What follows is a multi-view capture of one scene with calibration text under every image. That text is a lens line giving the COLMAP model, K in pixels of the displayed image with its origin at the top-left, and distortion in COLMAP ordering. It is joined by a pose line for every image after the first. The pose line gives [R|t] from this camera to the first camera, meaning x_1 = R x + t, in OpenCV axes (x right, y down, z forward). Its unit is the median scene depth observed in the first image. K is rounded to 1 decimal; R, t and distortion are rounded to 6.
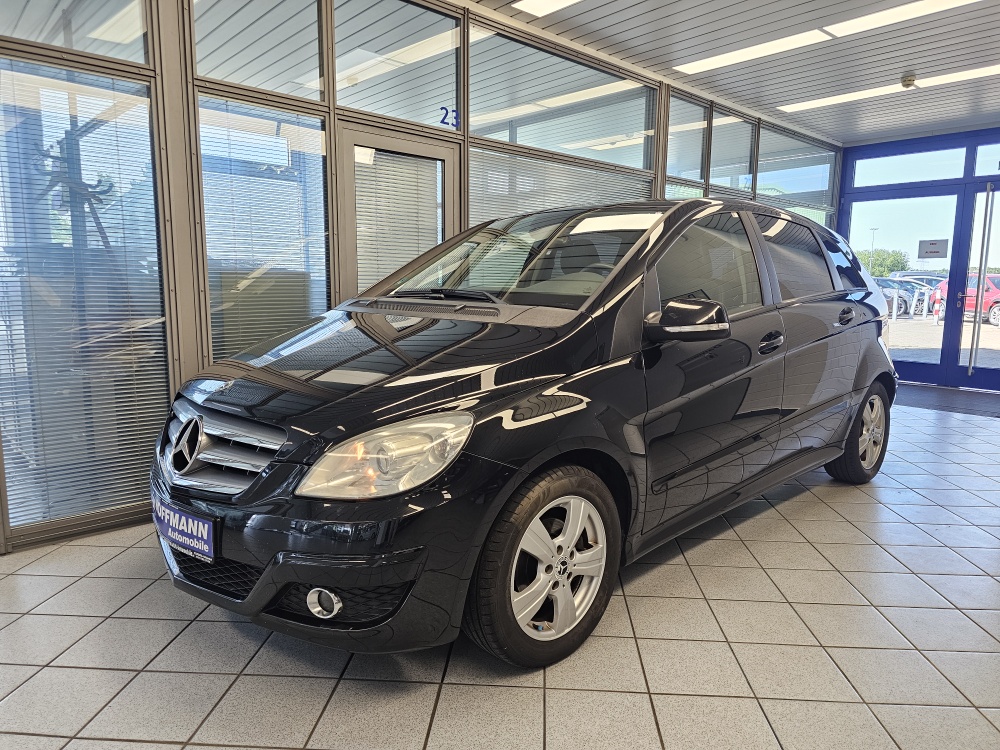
lens RADIAL K [[672.2, 0, 497.3], [0, 672.2, 374.4], [0, 0, 1]] dist [0.048933, -0.054550]
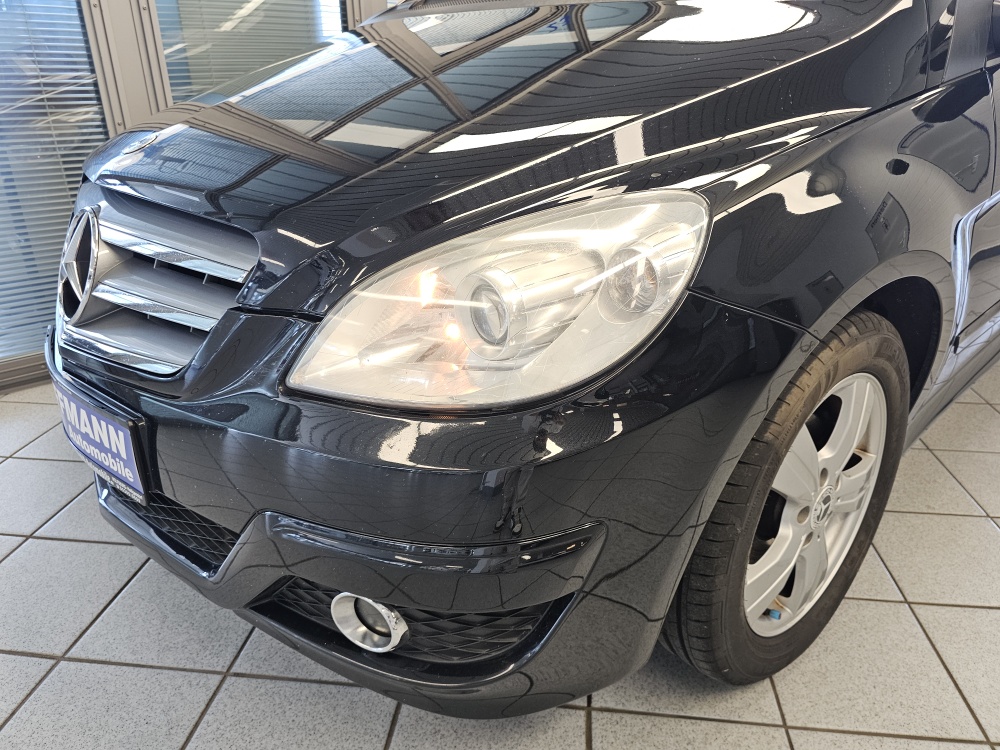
lens RADIAL K [[692.8, 0, 500.3], [0, 692.8, 355.4], [0, 0, 1]] dist [0.047842, -0.066970]
pose [[0.998867, 0.005923, -0.047228, -0.127097], [0.006266, 0.967228, 0.253831, 0.040033], [0.047184, -0.253839, 0.966095, 0.520985]]
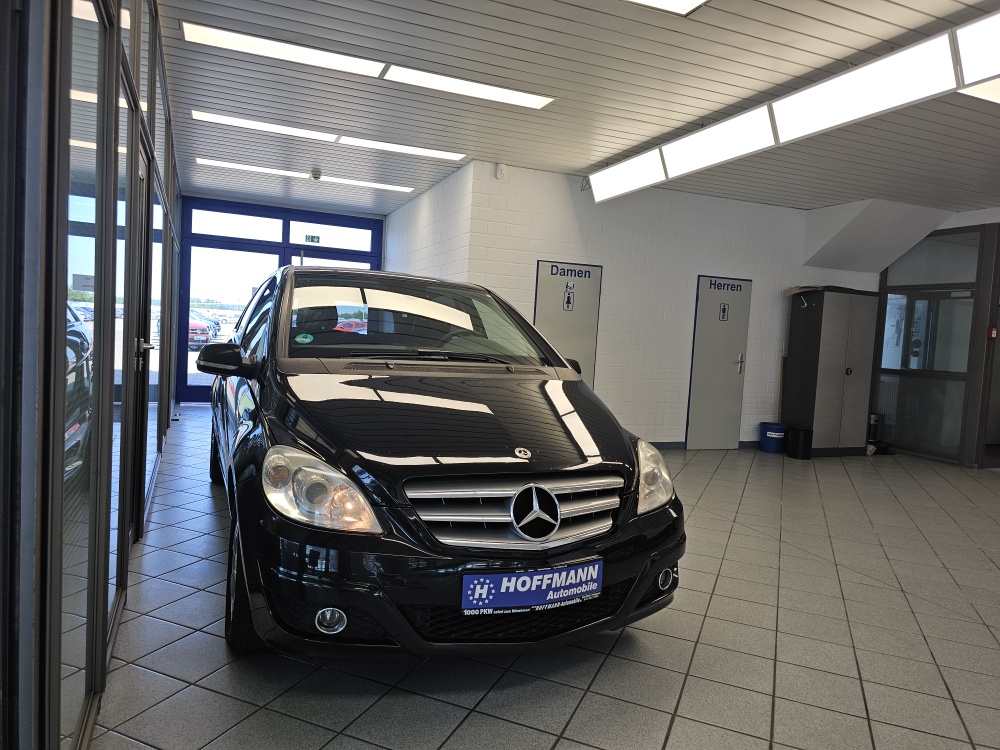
lens RADIAL K [[667.2, 0, 504.9], [0, 667.2, 368.6], [0, 0, 1]] dist [0.073402, -0.097153]
pose [[0.324888, -0.039460, 0.944929, -1.524541], [0.072819, 0.997207, 0.016606, -0.146546], [-0.942945, 0.063414, 0.326854, 0.722519]]
